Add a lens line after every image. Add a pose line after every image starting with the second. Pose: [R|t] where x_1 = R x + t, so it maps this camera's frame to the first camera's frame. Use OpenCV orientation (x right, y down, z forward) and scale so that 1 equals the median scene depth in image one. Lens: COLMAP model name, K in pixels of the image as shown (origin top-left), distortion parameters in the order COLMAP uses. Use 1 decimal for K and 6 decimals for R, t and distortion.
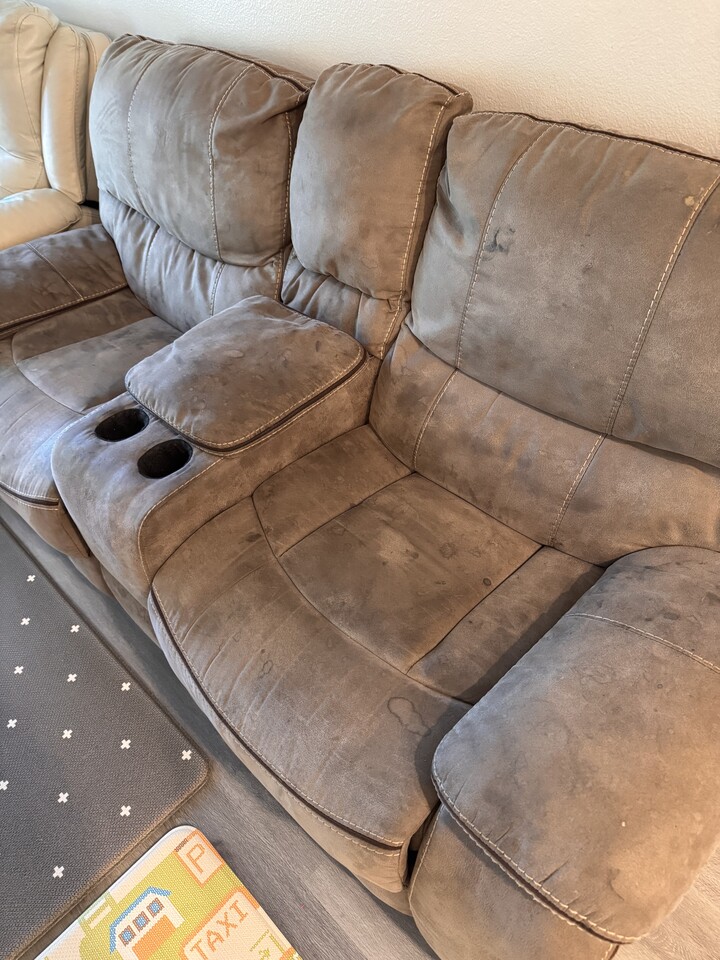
lens RADIAL K [[689.7, 0, 358.6], [0, 689.7, 484.3], [0, 0, 1]] dist [0.068838, -0.075198]
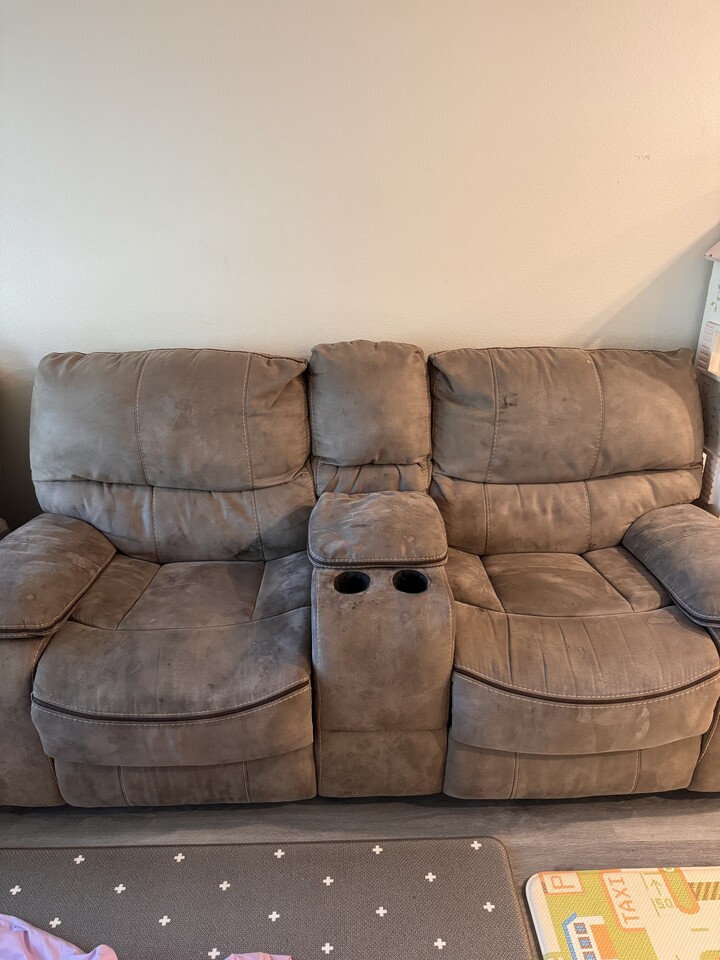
lens RADIAL K [[689.7, 0, 358.6], [0, 689.7, 484.3], [0, 0, 1]] dist [0.068838, -0.075198]
pose [[0.679276, -0.210878, 0.702933, -1.071284], [0.477526, 0.854330, -0.205158, 0.024520], [-0.557273, 0.475028, 0.681025, 0.042235]]
